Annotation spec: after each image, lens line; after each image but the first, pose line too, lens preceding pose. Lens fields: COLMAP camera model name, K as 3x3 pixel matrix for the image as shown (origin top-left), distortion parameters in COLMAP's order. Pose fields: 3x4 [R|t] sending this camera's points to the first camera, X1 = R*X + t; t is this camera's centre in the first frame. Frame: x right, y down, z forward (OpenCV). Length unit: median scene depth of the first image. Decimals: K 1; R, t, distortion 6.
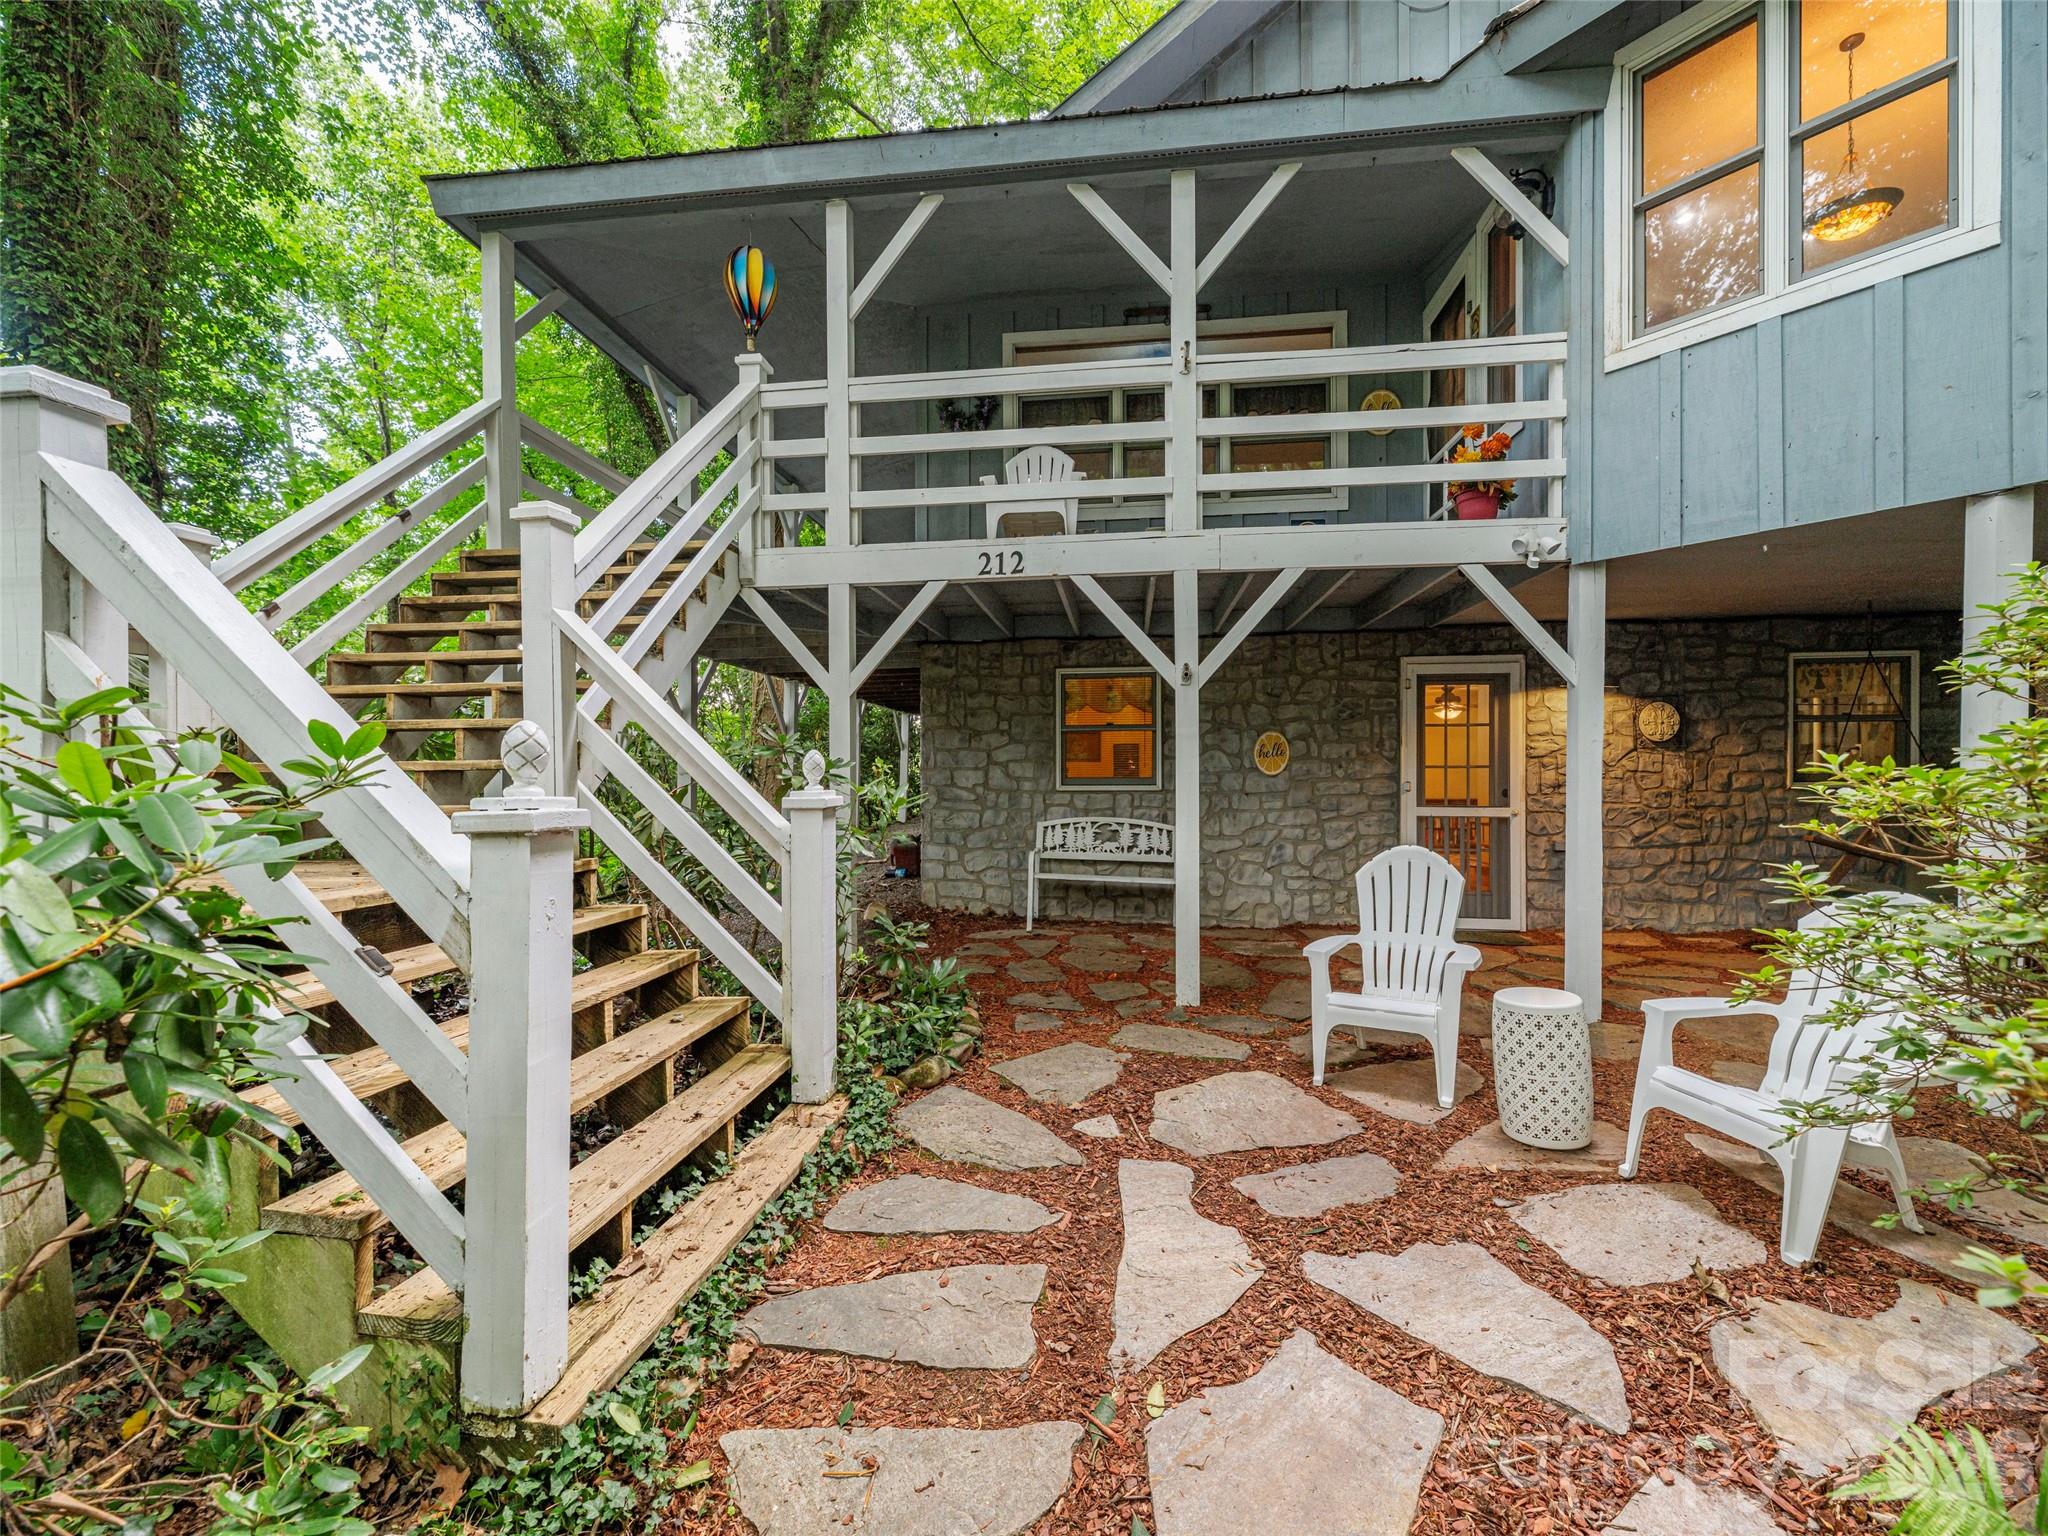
lens RADIAL K [[822.7, 0, 1031.8], [0, 822.7, 774.0], [0, 0, 1]] dist [0.010541, 0.000134]
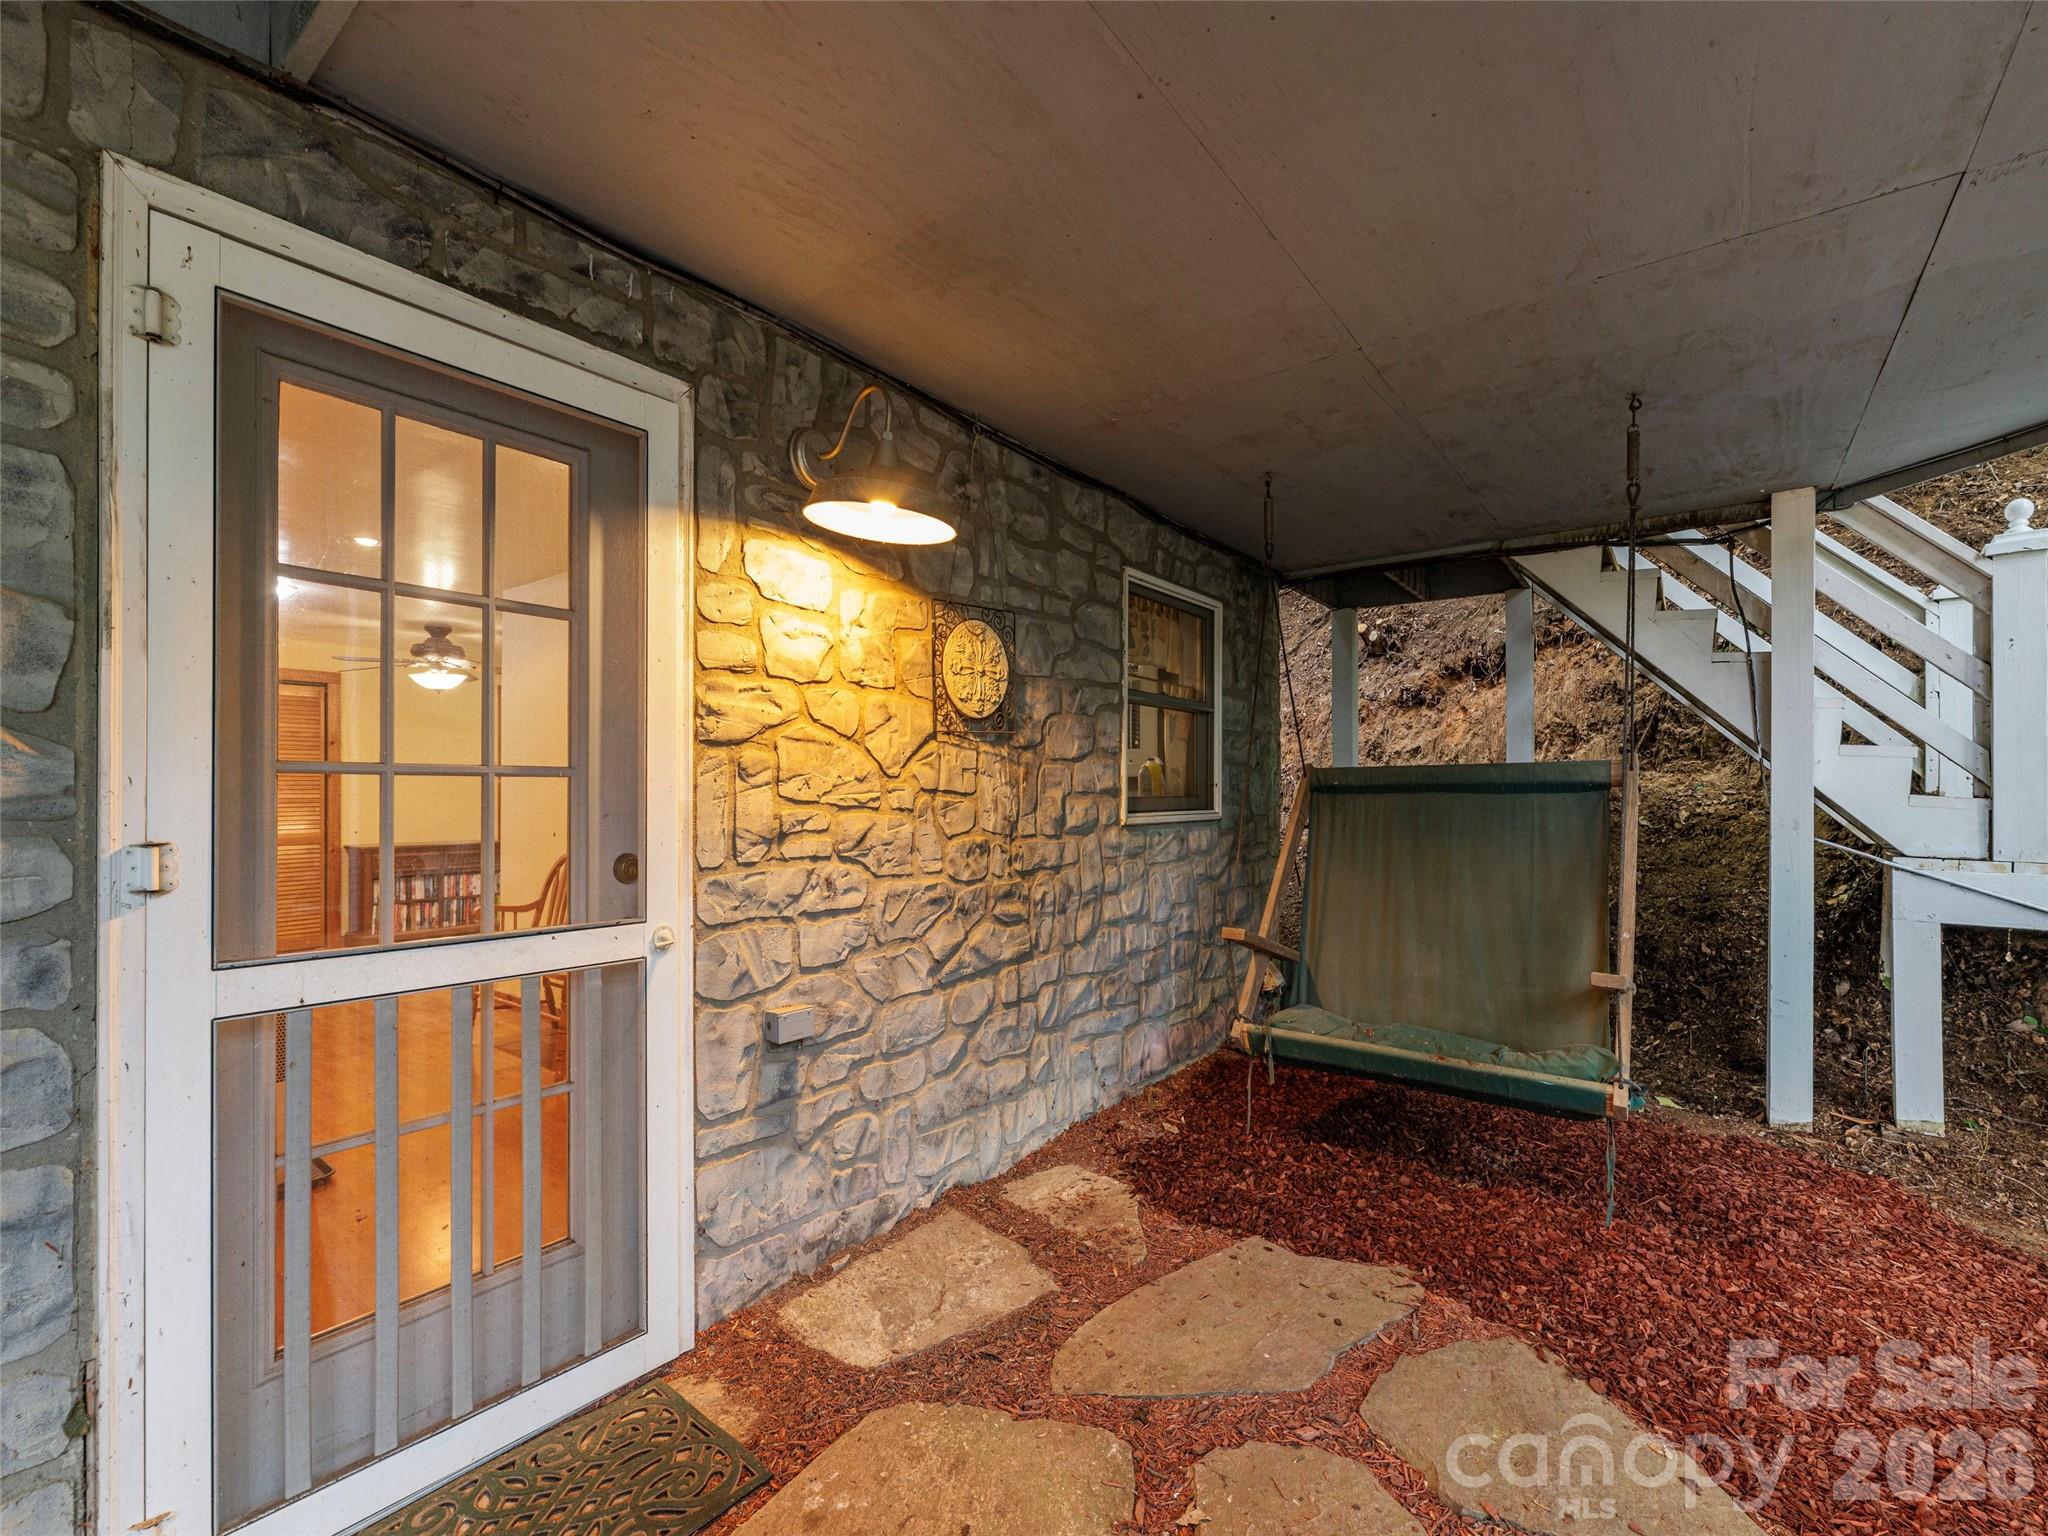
lens RADIAL K [[891.6, 0, 1048.1], [0, 891.6, 796.1], [0, 0, 1]] dist [-0.000624, -0.000517]
pose [[0.492584, 0.000804, 0.870264, 0.379748], [0.000126, 0.999999, -0.000996, -0.000702], [-0.870265, 0.000600, 0.492584, 0.723826]]
